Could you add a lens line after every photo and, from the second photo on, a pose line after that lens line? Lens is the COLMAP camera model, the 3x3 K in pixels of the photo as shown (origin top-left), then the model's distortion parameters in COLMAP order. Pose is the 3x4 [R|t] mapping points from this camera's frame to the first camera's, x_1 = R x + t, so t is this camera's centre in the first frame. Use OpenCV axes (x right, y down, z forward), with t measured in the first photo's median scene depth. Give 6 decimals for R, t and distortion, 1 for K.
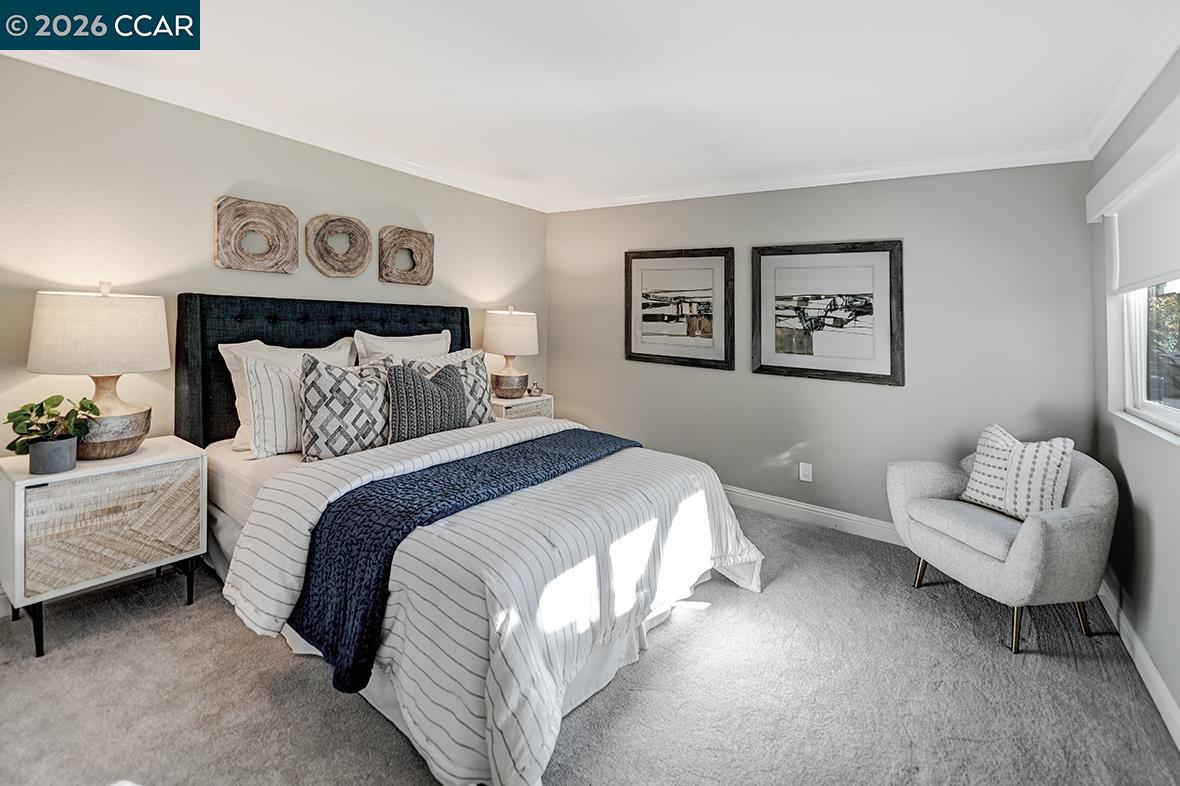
lens RADIAL K [[507.5, 0, 590.0], [0, 507.5, 393.0], [0, 0, 1]] dist [-0.000143, -0.000122]
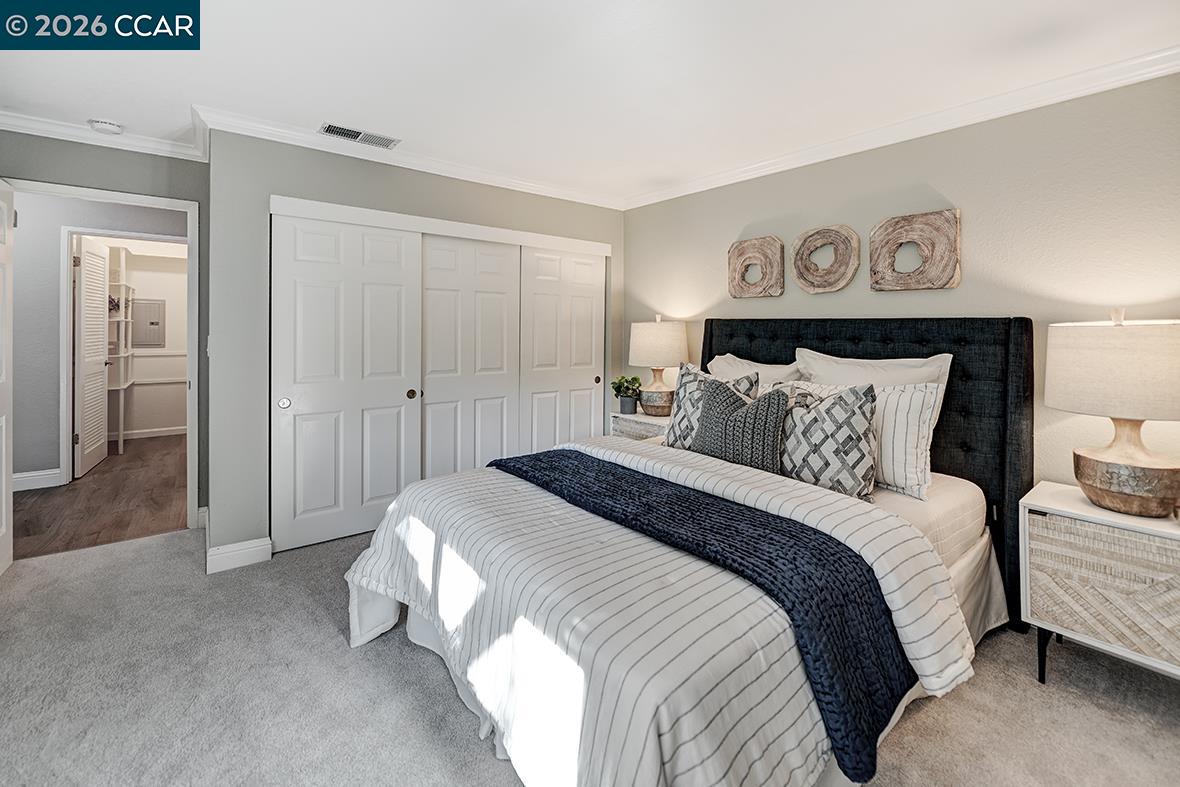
lens RADIAL K [[507.5, 0, 590.0], [0, 507.5, 393.5], [0, 0, 1]] dist [-0.000143, -0.000122]
pose [[-0.285246, 0.086631, -0.954531, 0.548359], [-0.159978, 0.977633, 0.136534, -0.106643], [0.945009, 0.191650, -0.265007, 0.886846]]
